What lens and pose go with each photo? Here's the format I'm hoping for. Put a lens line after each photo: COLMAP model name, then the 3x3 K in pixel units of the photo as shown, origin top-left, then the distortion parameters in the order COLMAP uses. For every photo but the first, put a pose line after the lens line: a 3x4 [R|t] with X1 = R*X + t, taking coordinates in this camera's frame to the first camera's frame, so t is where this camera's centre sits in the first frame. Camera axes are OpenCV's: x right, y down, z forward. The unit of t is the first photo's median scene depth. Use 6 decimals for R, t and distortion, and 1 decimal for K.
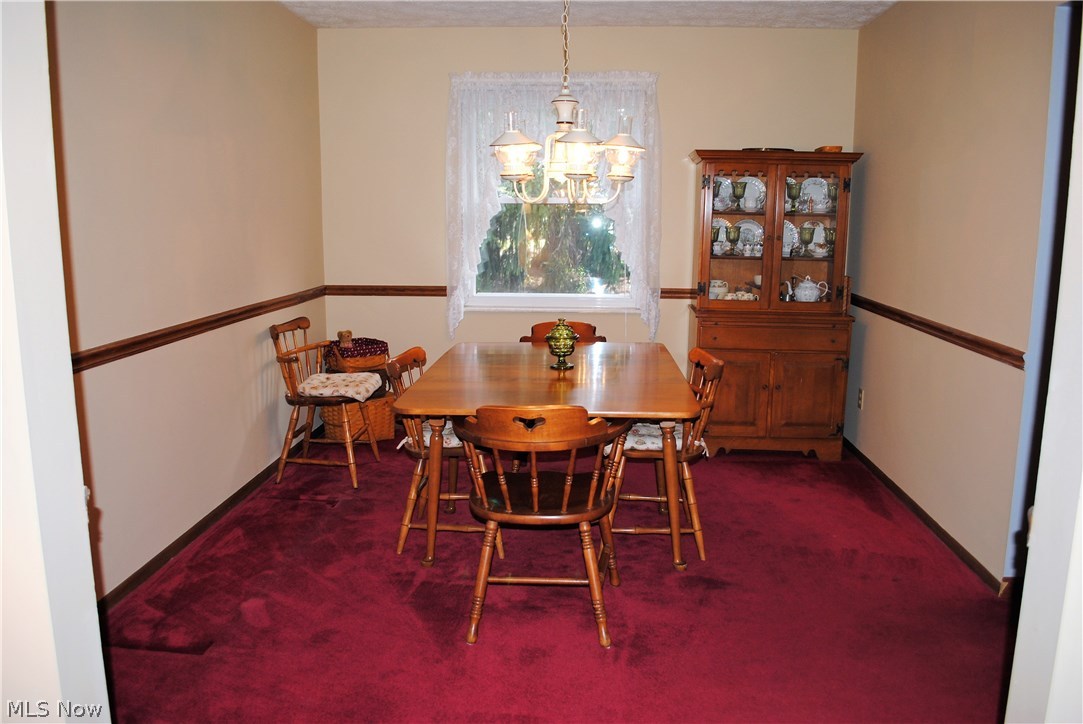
lens RADIAL K [[856.4, 0, 544.9], [0, 856.4, 365.6], [0, 0, 1]] dist [-0.076434, 0.000880]
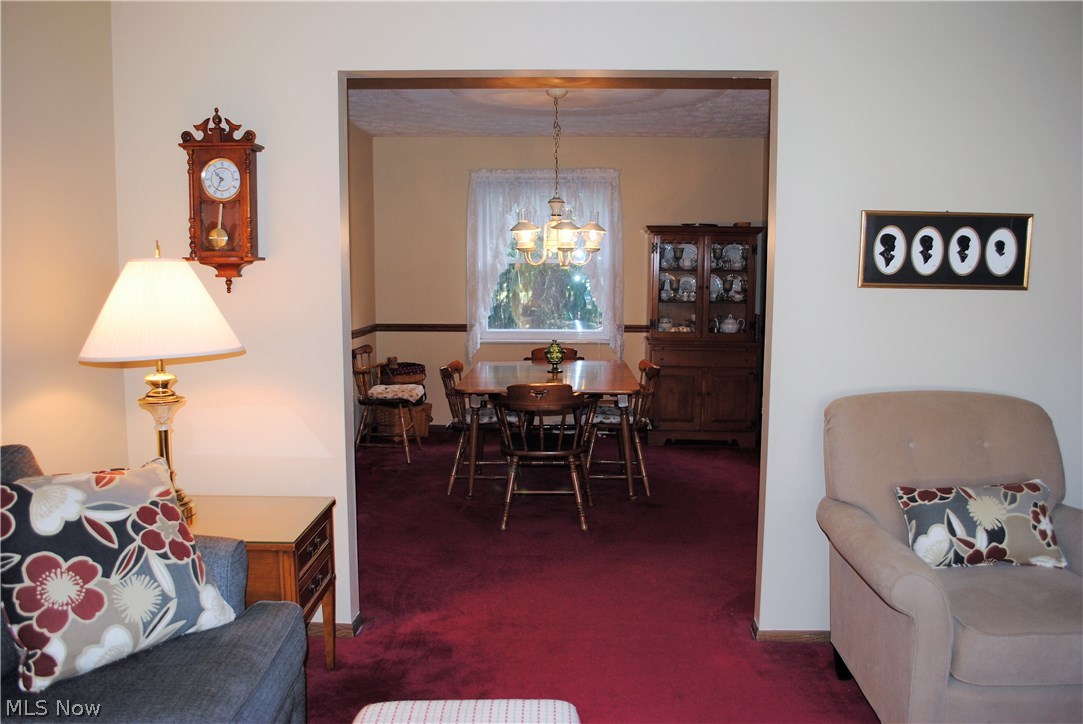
lens RADIAL K [[856.4, 0, 544.9], [0, 856.4, 365.6], [0, 0, 1]] dist [-0.076434, 0.000880]
pose [[0.999743, -0.005798, 0.021910, -0.023109], [0.007123, 0.998119, -0.060885, 0.061564], [-0.021516, 0.061025, 0.997904, -0.385105]]
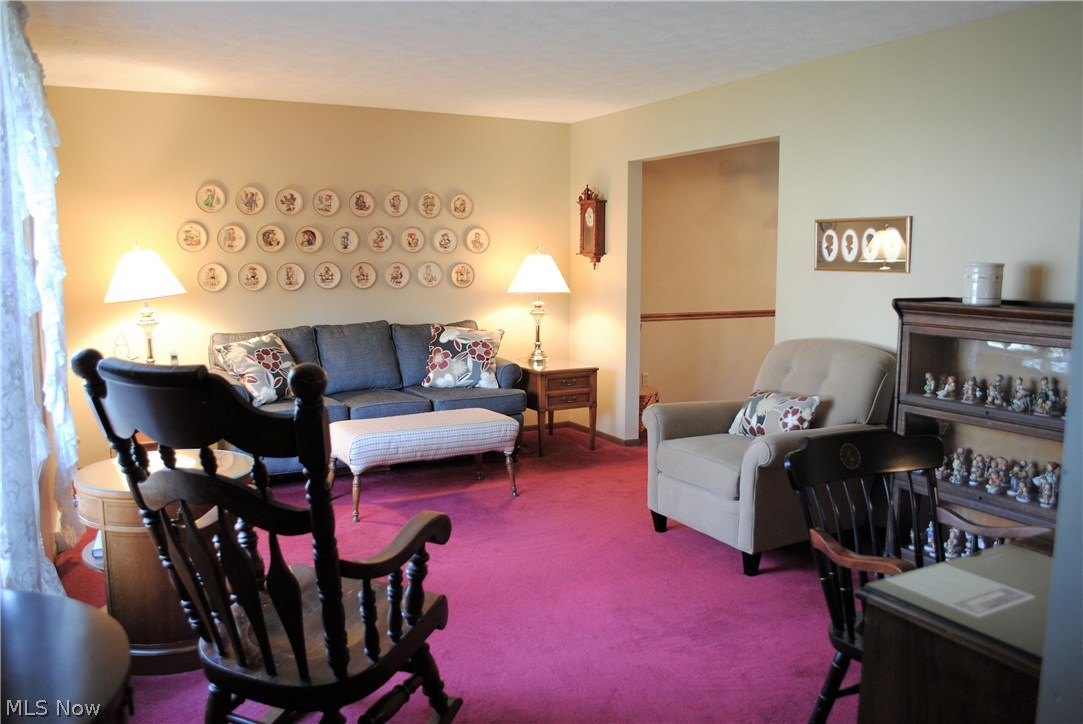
lens RADIAL K [[856.4, 0, 544.9], [0, 856.4, 365.6], [0, 0, 1]] dist [-0.076434, 0.000880]
pose [[0.514696, 0.100256, -0.851491, 0.885252], [-0.148233, 0.988589, 0.026797, 0.092355], [0.844462, 0.112426, 0.523684, -0.511175]]
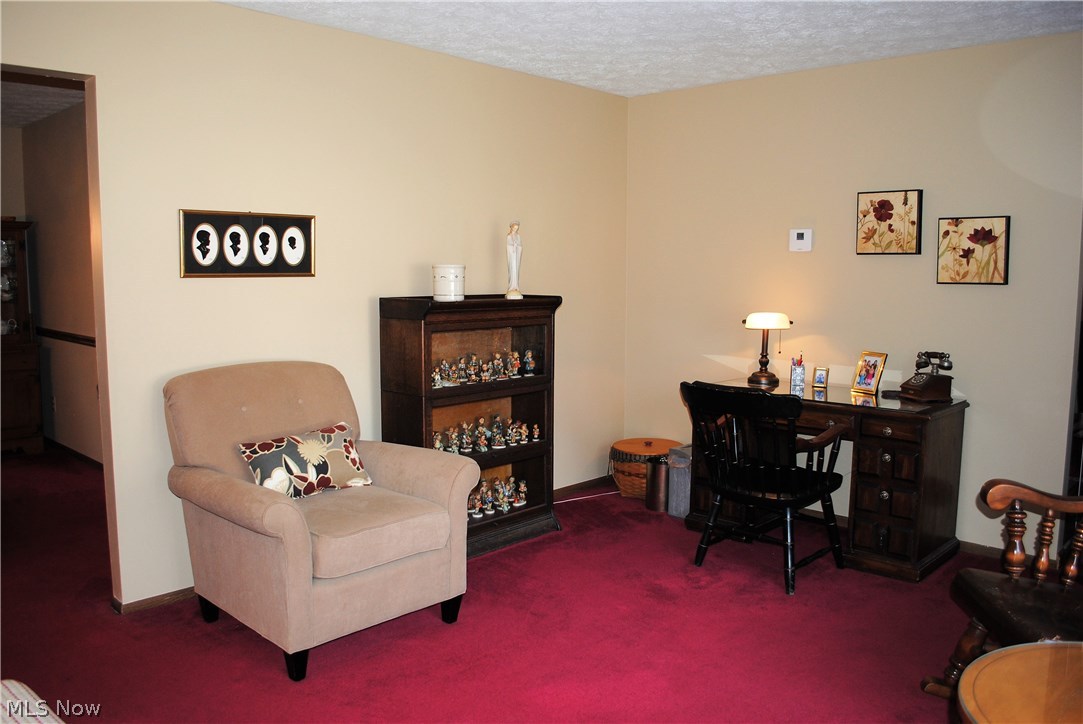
lens RADIAL K [[856.4, 0, 544.9], [0, 856.4, 365.6], [0, 0, 1]] dist [-0.076434, 0.000880]
pose [[0.642854, -0.093735, 0.760232, -0.122695], [0.135948, 0.990690, 0.007192, 0.075937], [-0.753828, 0.098728, 0.649612, -0.445477]]
